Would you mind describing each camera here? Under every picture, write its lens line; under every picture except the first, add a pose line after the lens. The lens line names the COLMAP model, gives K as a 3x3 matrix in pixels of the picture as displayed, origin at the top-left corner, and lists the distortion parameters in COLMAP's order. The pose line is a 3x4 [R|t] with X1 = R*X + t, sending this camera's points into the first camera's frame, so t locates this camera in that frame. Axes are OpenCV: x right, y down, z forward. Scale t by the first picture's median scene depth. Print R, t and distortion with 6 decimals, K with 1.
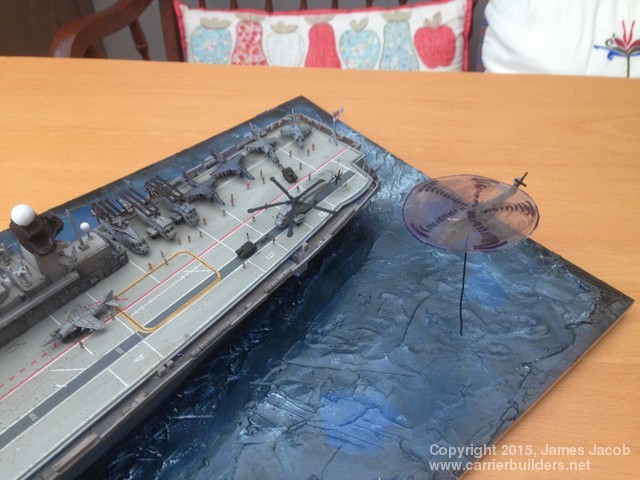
lens RADIAL K [[598.3, 0, 320.0], [0, 598.3, 240.0], [0, 0, 1]] dist [0.088296, -0.165064]
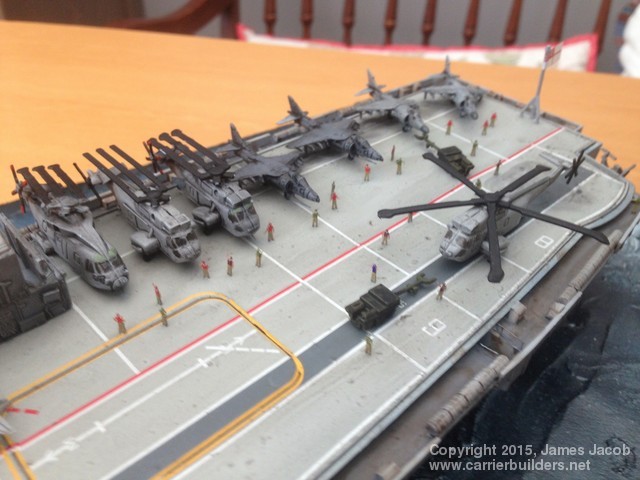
lens RADIAL K [[598.3, 0, 320.0], [0, 598.3, 240.0], [0, 0, 1]] dist [0.088296, -0.165064]
pose [[0.994087, 0.089708, -0.061180, -0.132805], [-0.097397, 0.985748, -0.137164, 0.029605], [0.048003, 0.142312, 0.988657, 0.593297]]
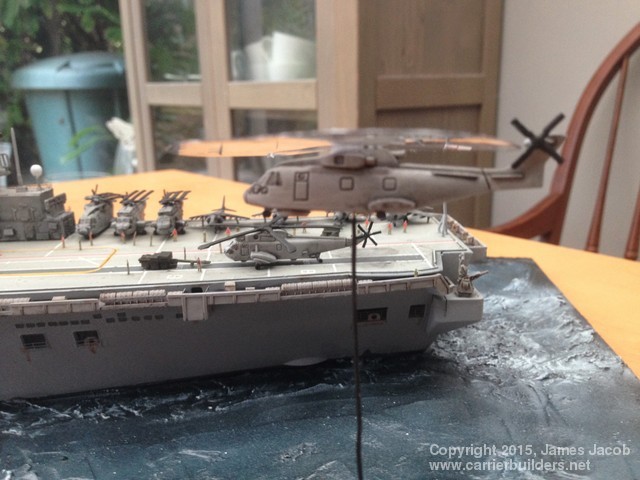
lens RADIAL K [[598.3, 0, 320.0], [0, 598.3, 240.0], [0, 0, 1]] dist [0.088296, -0.165064]
pose [[0.706172, 0.172099, -0.686806, 0.424926], [-0.485039, 0.824238, -0.292179, 0.099013], [0.515808, 0.539456, 0.665529, 0.630311]]
